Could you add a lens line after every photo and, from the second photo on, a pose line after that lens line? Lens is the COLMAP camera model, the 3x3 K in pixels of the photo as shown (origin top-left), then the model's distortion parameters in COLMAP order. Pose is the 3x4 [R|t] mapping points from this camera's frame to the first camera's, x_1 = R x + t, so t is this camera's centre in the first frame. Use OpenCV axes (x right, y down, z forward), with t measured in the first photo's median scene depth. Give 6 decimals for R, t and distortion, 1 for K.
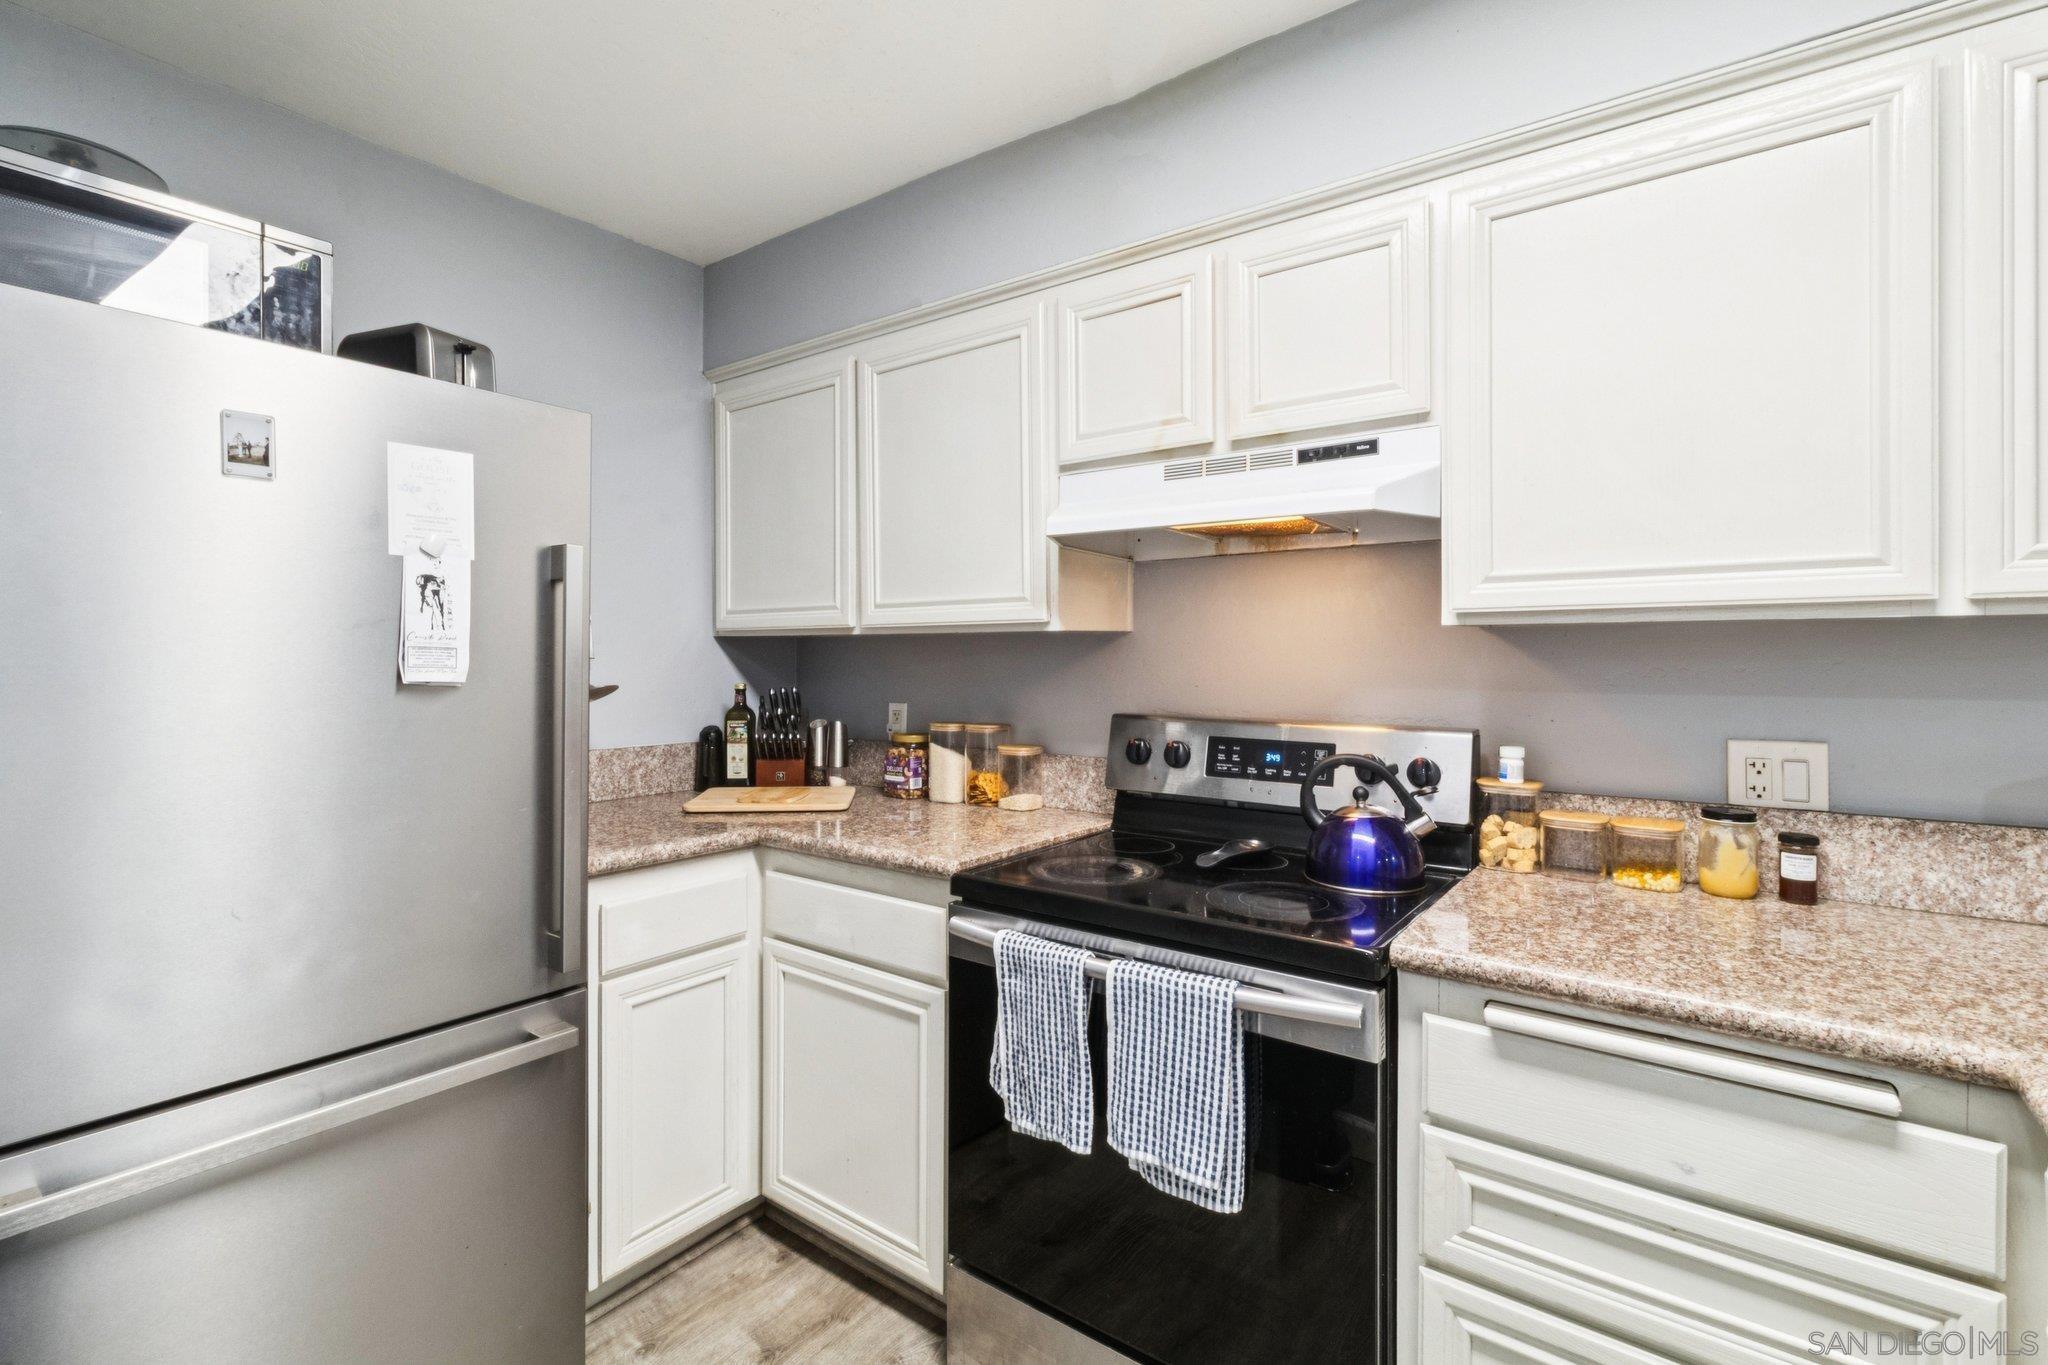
lens RADIAL K [[948.3, 0, 1010.5], [0, 948.3, 660.0], [0, 0, 1]] dist [0.001484, 0.001595]
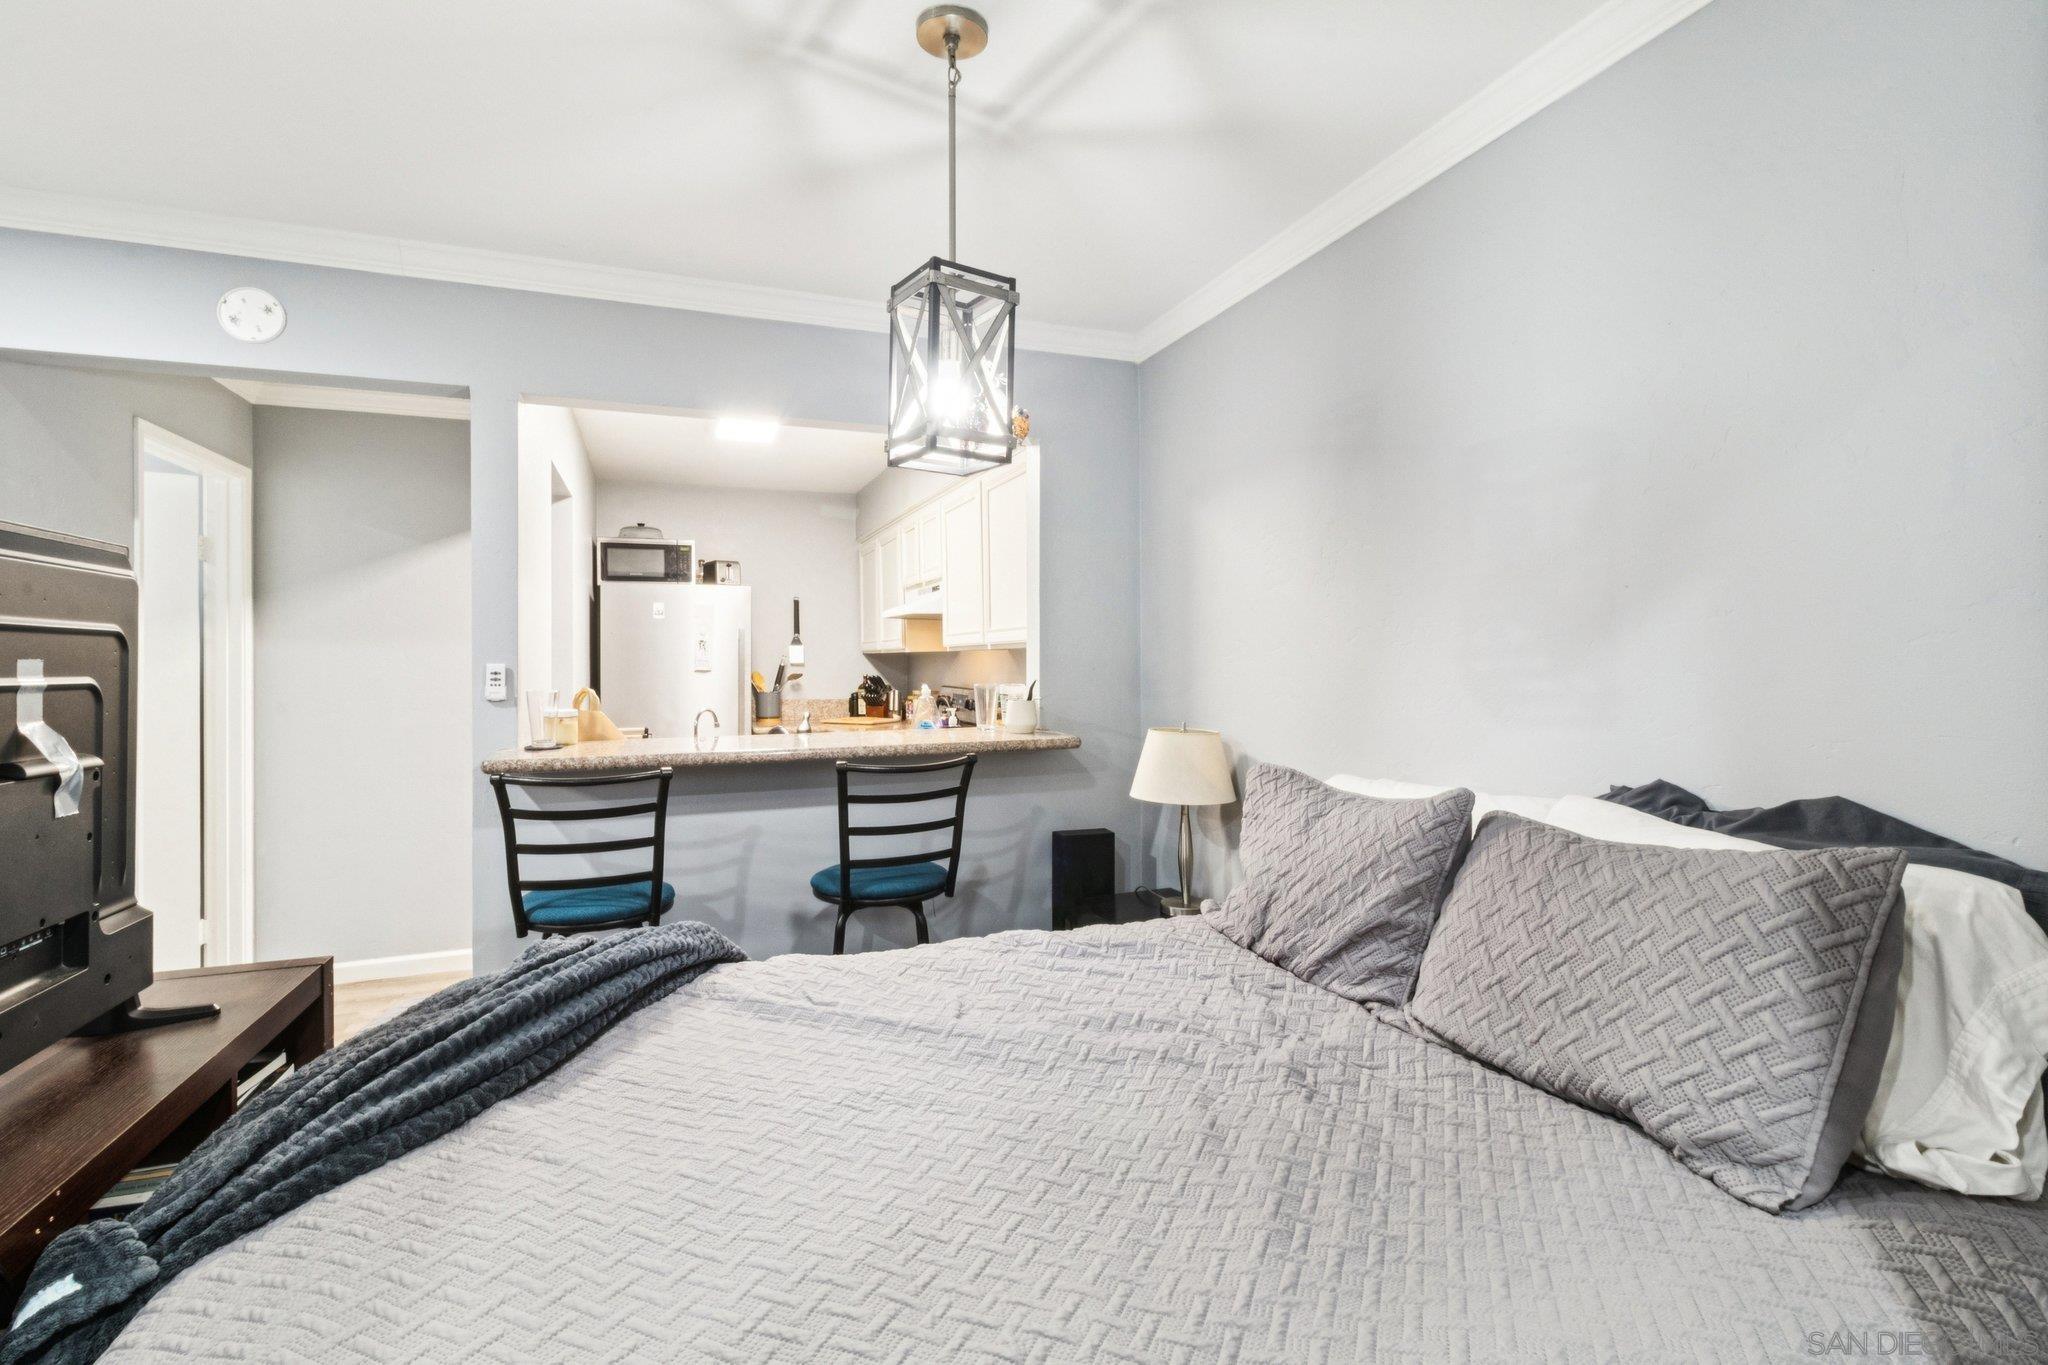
lens RADIAL K [[948.3, 0, 1010.5], [0, 948.3, 660.0], [0, 0, 1]] dist [0.001484, 0.001595]
pose [[0.846336, -0.003689, -0.532636, 2.014145], [0.002298, 0.999992, -0.003274, -0.000791], [0.532644, 0.001547, 0.846338, -1.245654]]
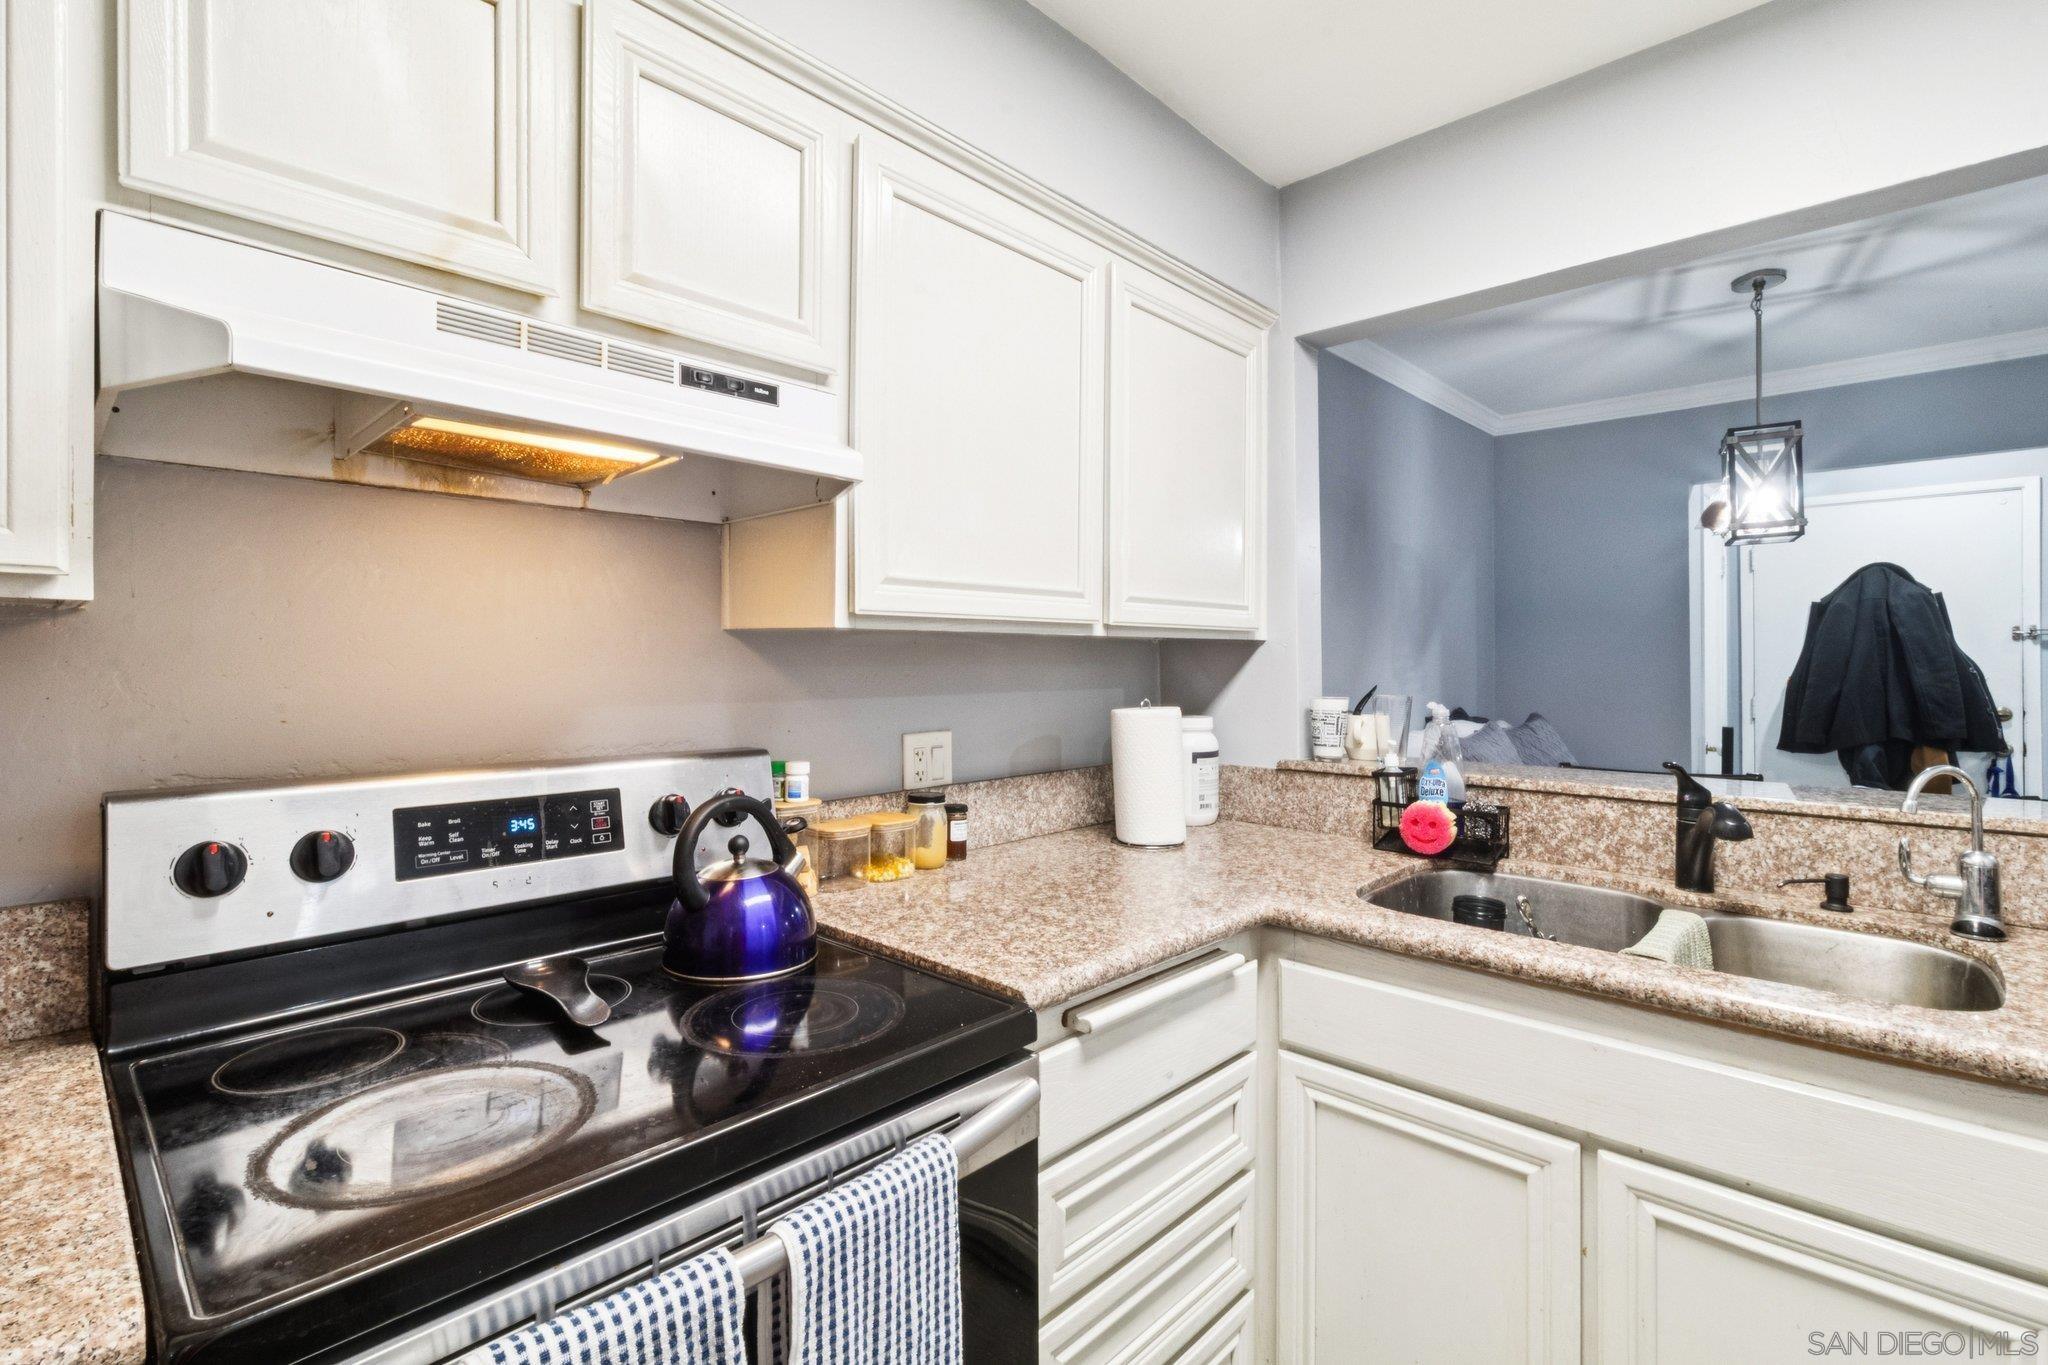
lens RADIAL K [[948.3, 0, 1010.5], [0, 948.3, 660.0], [0, 0, 1]] dist [0.001484, 0.001595]
pose [[0.109034, -0.001616, 0.994037, -0.360107], [0.000823, 0.999998, 0.001536, -0.008167], [-0.994038, 0.000651, 0.109035, 0.700179]]
